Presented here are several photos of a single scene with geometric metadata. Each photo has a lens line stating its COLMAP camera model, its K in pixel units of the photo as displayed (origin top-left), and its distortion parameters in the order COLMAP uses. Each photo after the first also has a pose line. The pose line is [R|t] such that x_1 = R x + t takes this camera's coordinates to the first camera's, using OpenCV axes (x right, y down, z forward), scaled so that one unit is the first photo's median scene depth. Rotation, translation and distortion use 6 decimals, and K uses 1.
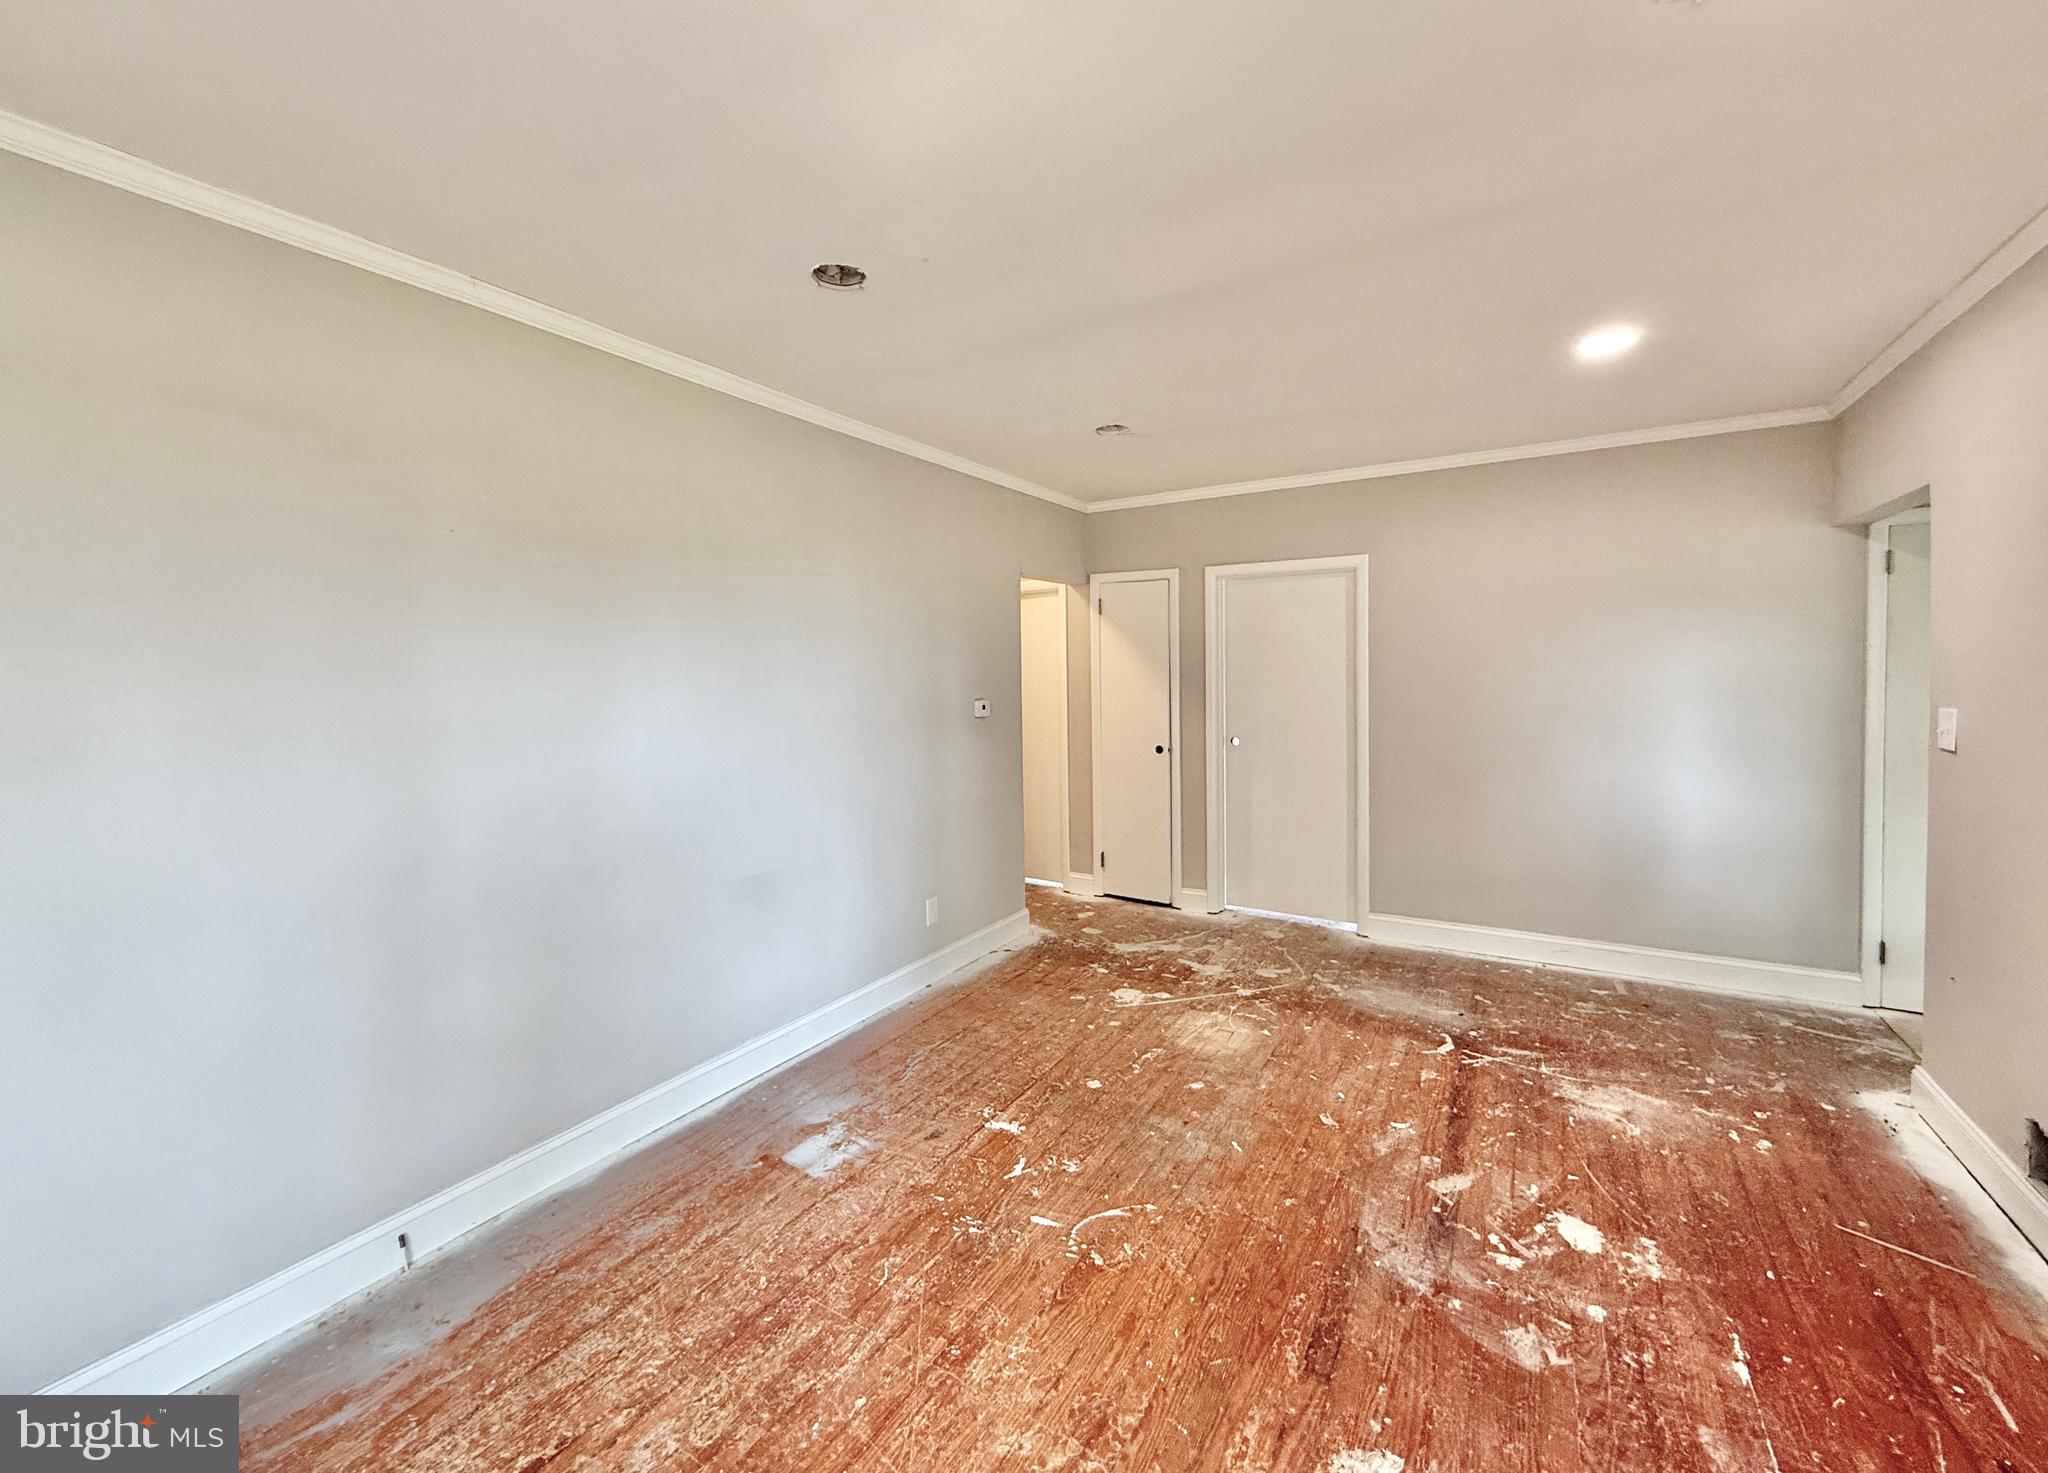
lens RADIAL K [[828.6, 0, 1021.8], [0, 828.6, 728.4], [0, 0, 1]] dist [0.000679, 0.000465]
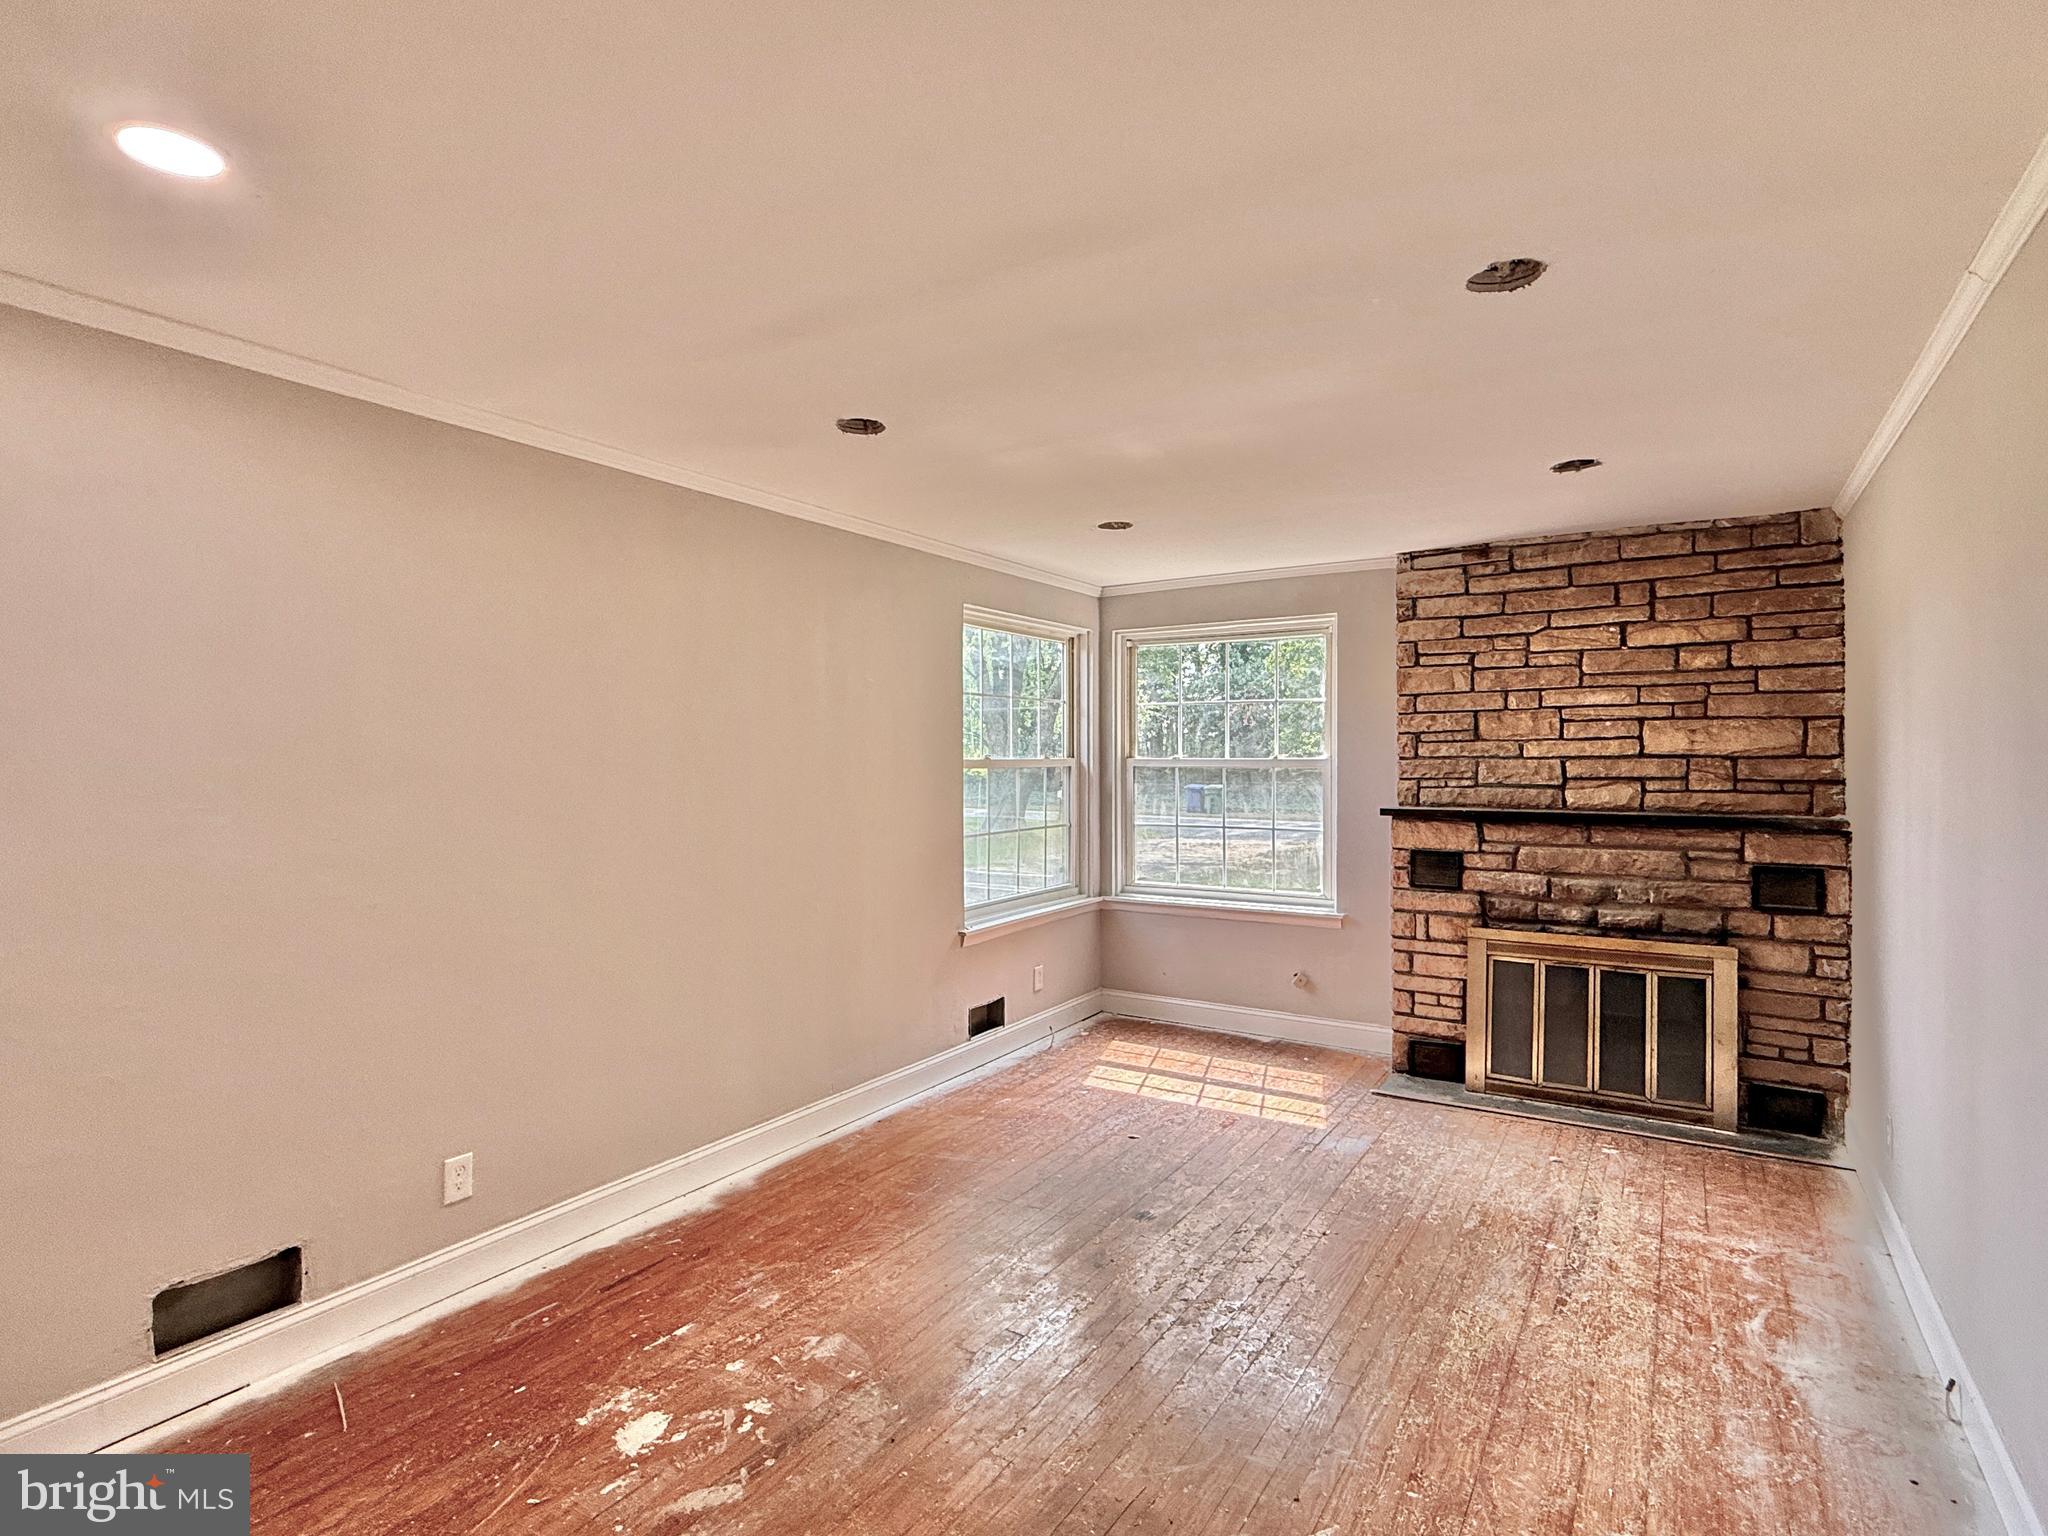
lens RADIAL K [[1064.2, 0, 1022.9], [0, 1064.2, 762.4], [0, 0, 1]] dist [0.000090, 0.000046]
pose [[-0.999677, 0.020823, 0.014566, 0.251446], [0.021841, 0.997051, 0.073569, -0.179529], [-0.012991, 0.073864, -0.997184, 2.173190]]
